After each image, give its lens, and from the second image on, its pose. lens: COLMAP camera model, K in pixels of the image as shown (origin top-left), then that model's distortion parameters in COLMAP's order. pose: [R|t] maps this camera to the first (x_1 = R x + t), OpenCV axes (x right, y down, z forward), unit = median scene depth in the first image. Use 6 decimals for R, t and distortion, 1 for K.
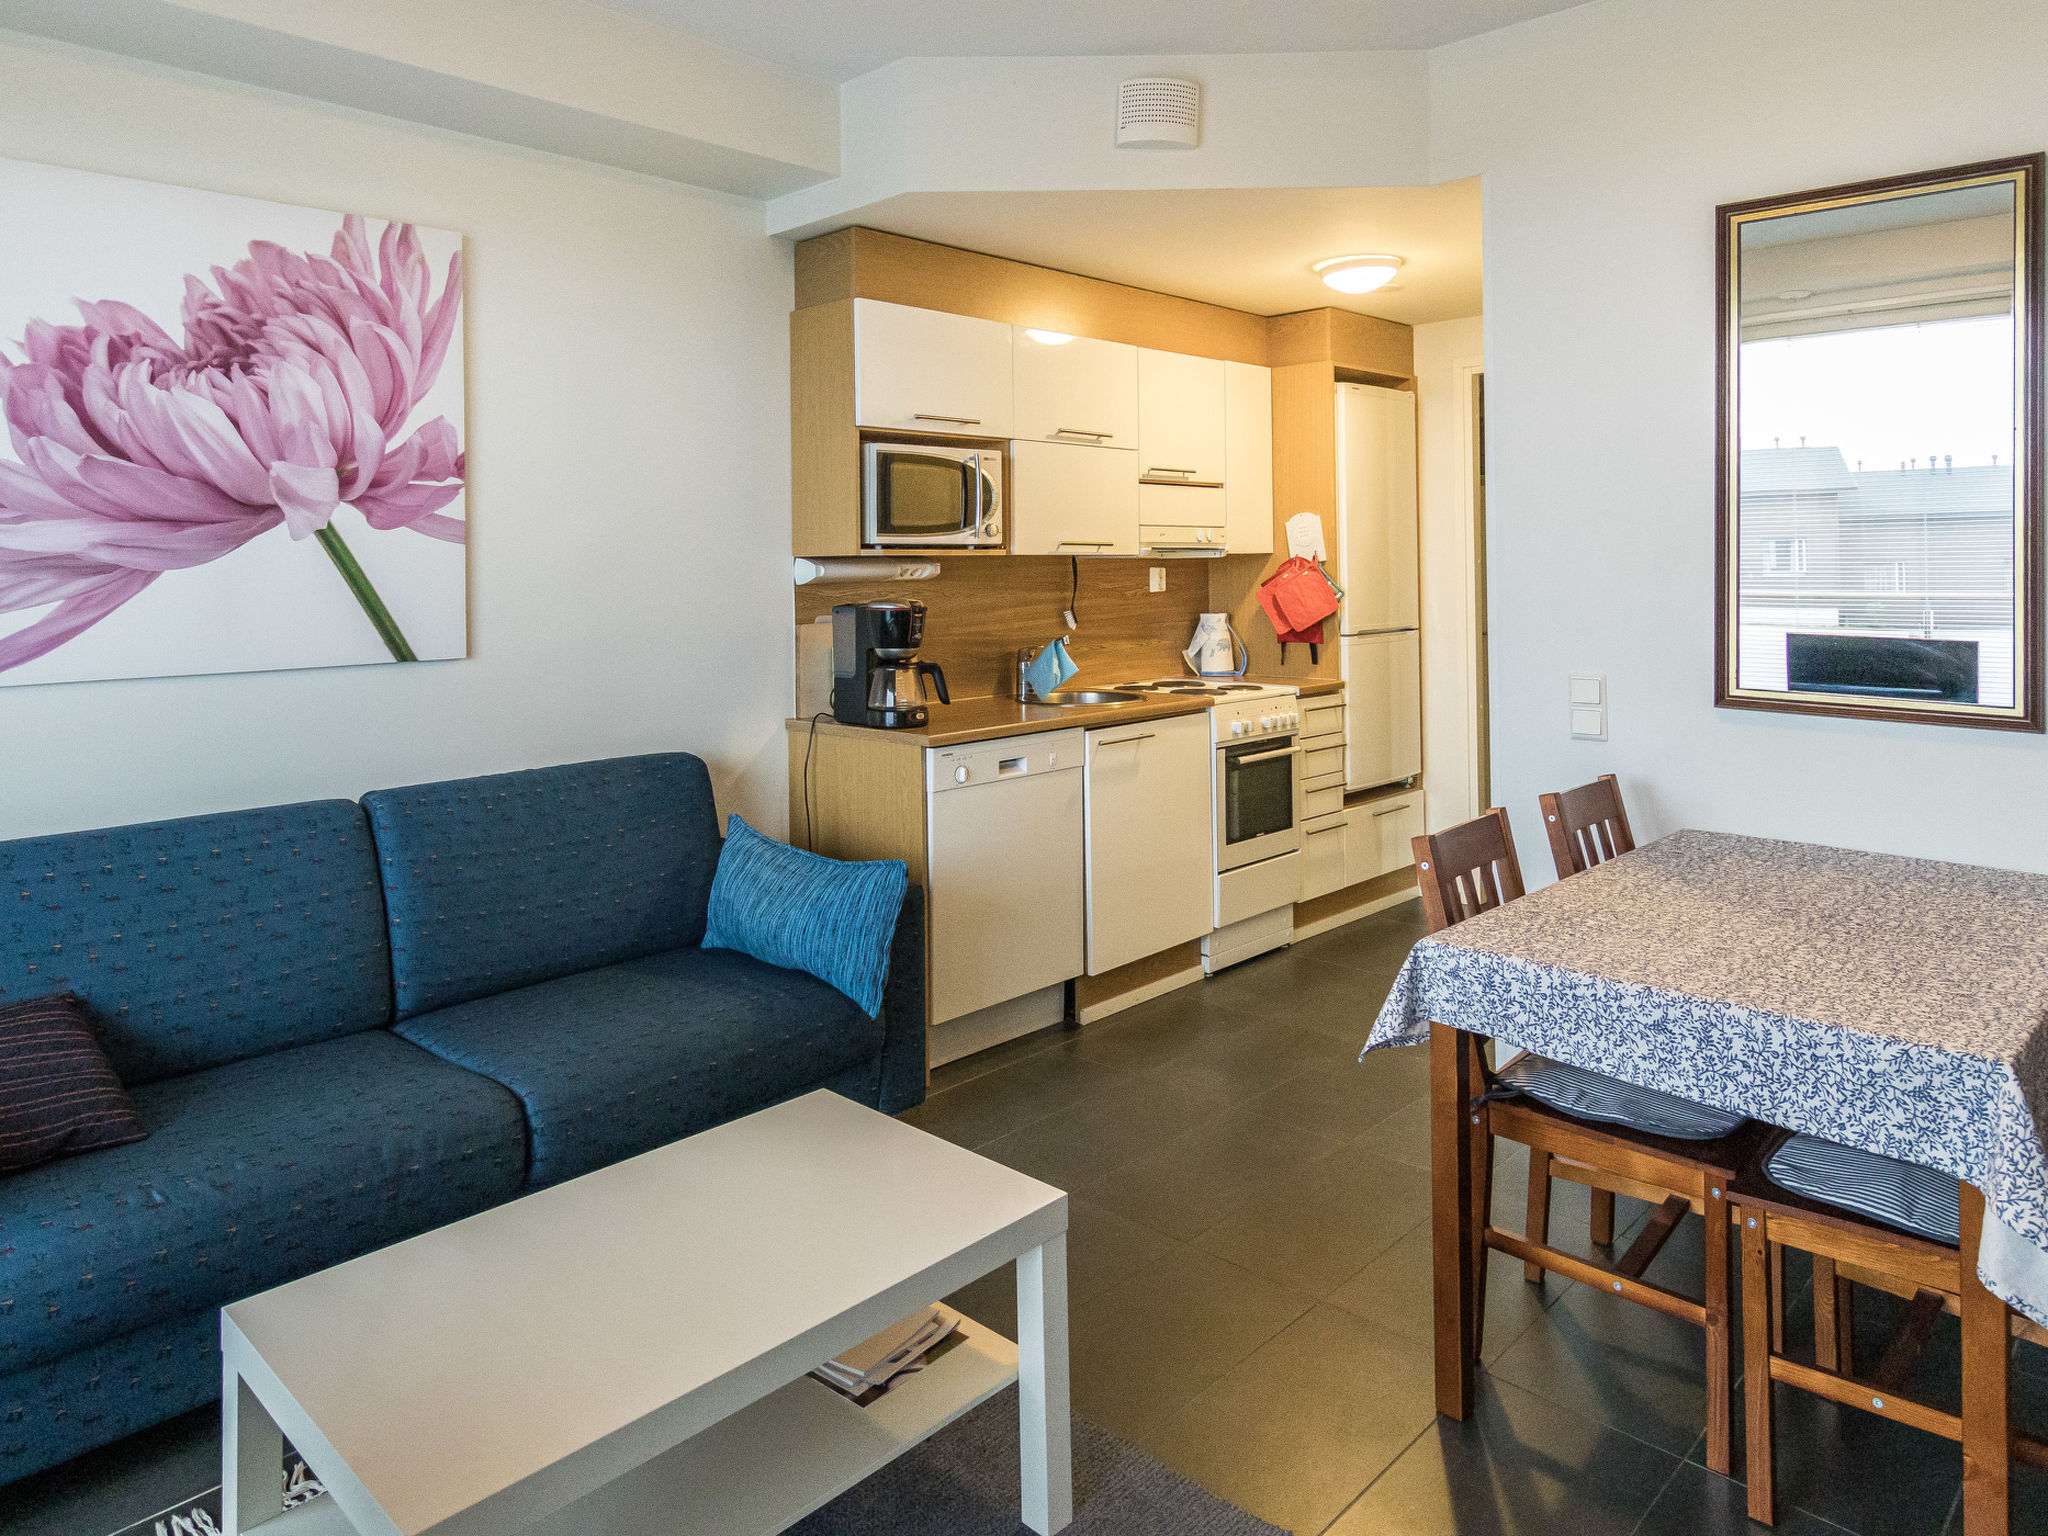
lens RADIAL K [[1299.6, 0, 975.5], [0, 1299.6, 558.3], [0, 0, 1]] dist [0.003374, 0.001182]
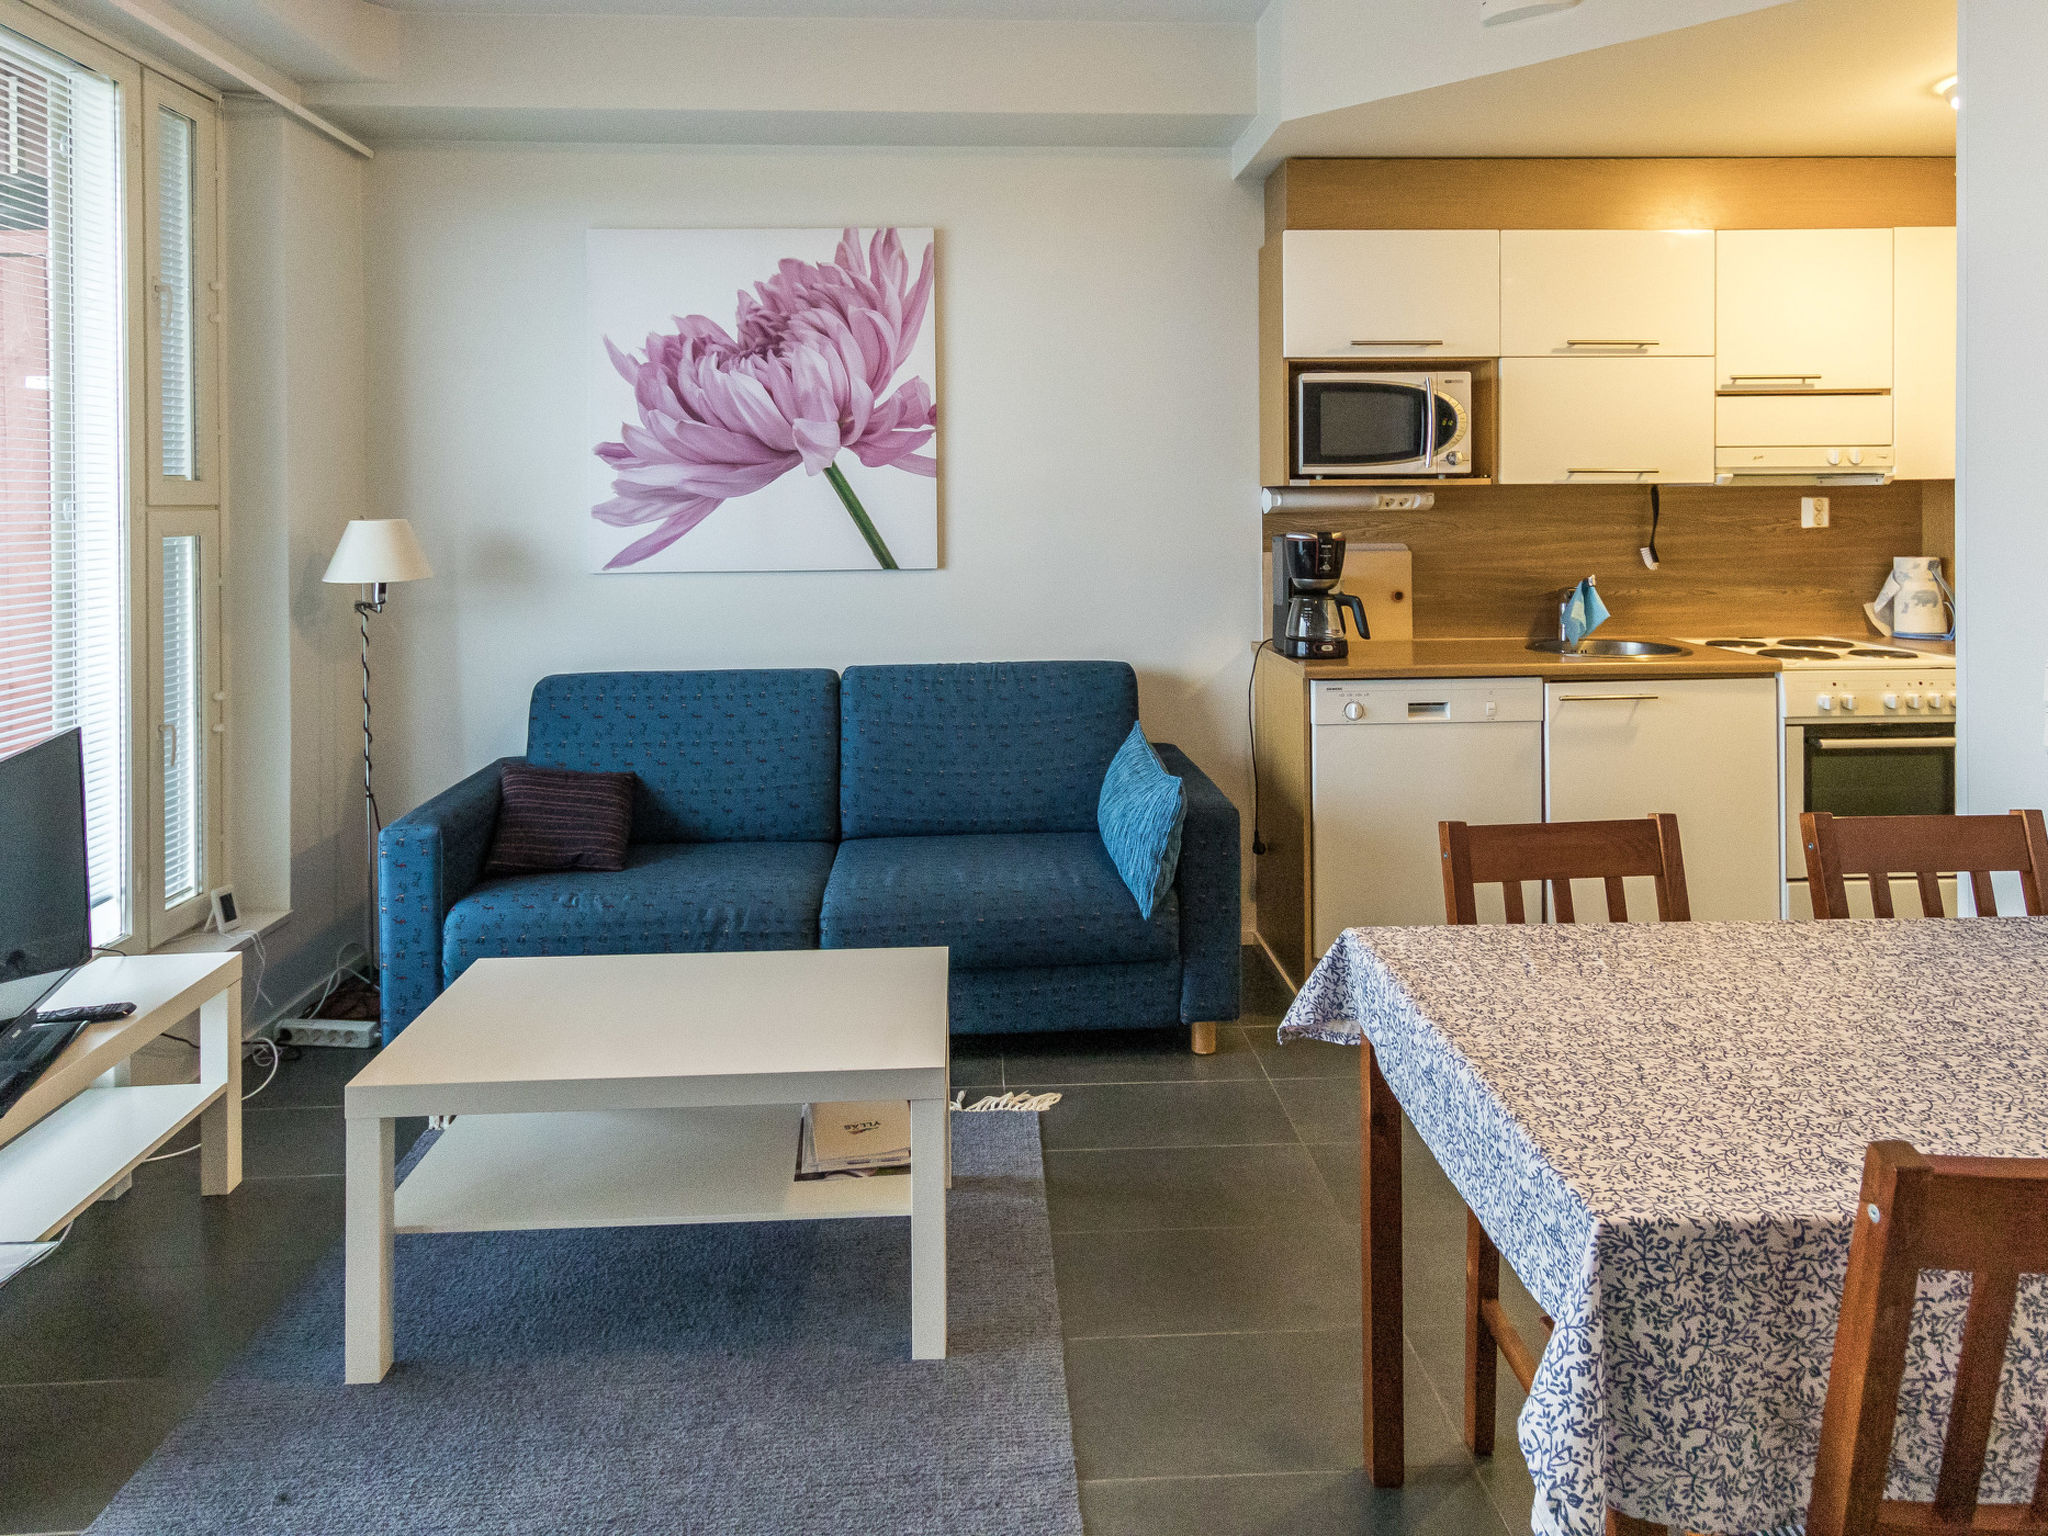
lens RADIAL K [[1278.0, 0, 1013.8], [0, 1278.0, 503.9], [0, 0, 1]] dist [0.003510, 0.001875]
pose [[0.747170, 0.009101, -0.664571, 0.380425], [0.003056, 0.999849, 0.017127, -0.005070], [0.664626, -0.014828, 0.747029, 0.104592]]
